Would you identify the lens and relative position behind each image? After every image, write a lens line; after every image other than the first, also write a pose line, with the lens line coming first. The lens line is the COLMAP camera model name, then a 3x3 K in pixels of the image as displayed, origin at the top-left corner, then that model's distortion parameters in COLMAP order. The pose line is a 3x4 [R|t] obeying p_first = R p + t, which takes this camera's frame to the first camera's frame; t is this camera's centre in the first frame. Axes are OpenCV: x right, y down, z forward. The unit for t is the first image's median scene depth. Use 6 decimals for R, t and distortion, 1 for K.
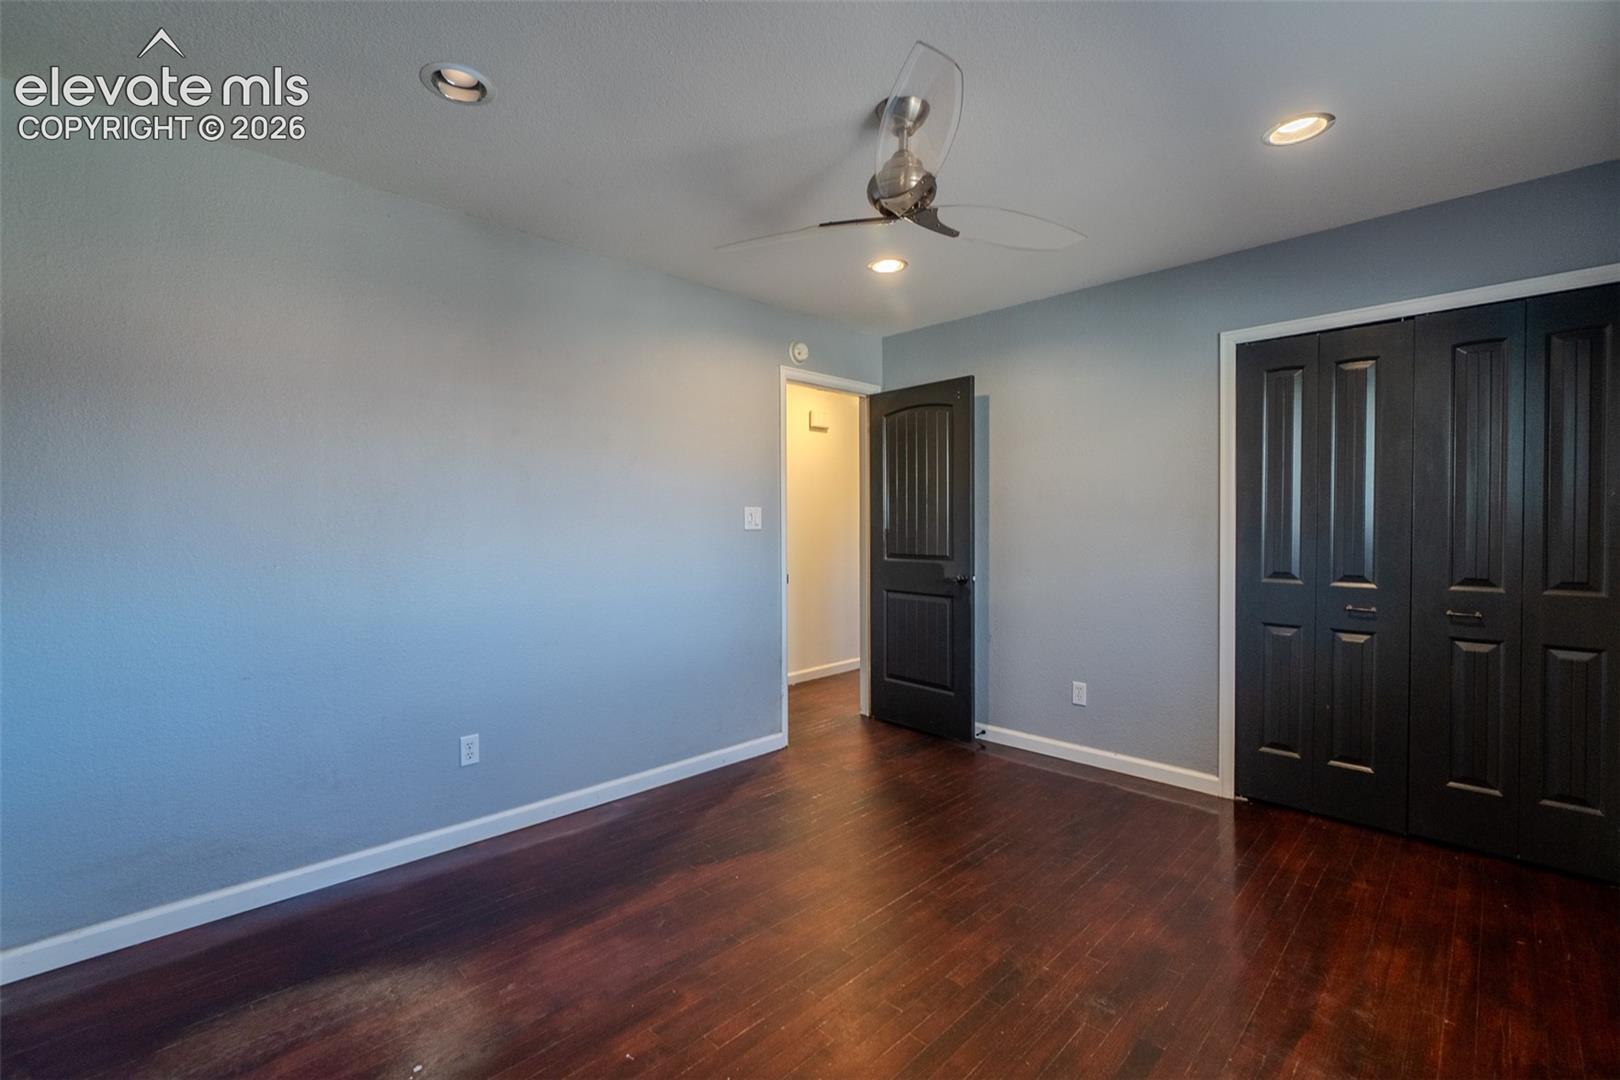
lens RADIAL K [[693.4, 0, 805.9], [0, 693.4, 532.8], [0, 0, 1]] dist [0.000017, 0.001530]
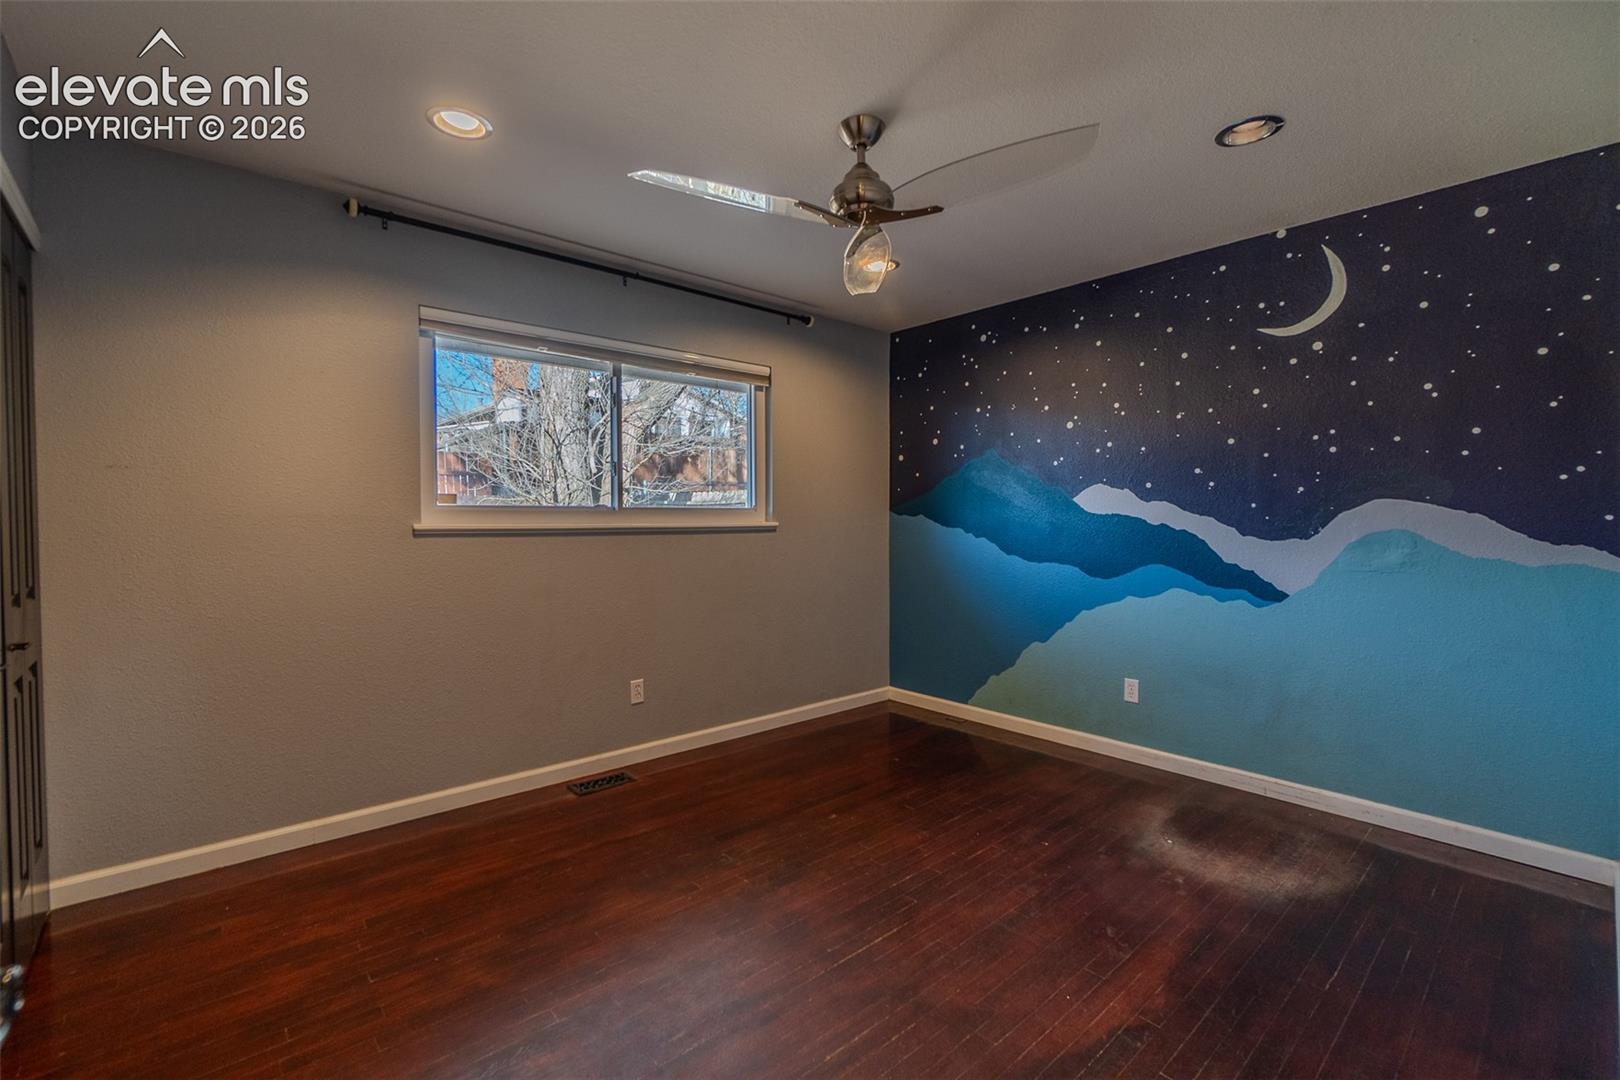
lens RADIAL K [[693.4, 0, 814.8], [0, 693.4, 532.9], [0, 0, 1]] dist [0.000017, 0.001530]
pose [[-0.998436, 0.000241, 0.055900, 0.168021], [0.002177, 0.999400, 0.034574, -0.020445], [-0.055858, 0.034642, -0.997838, 2.330190]]
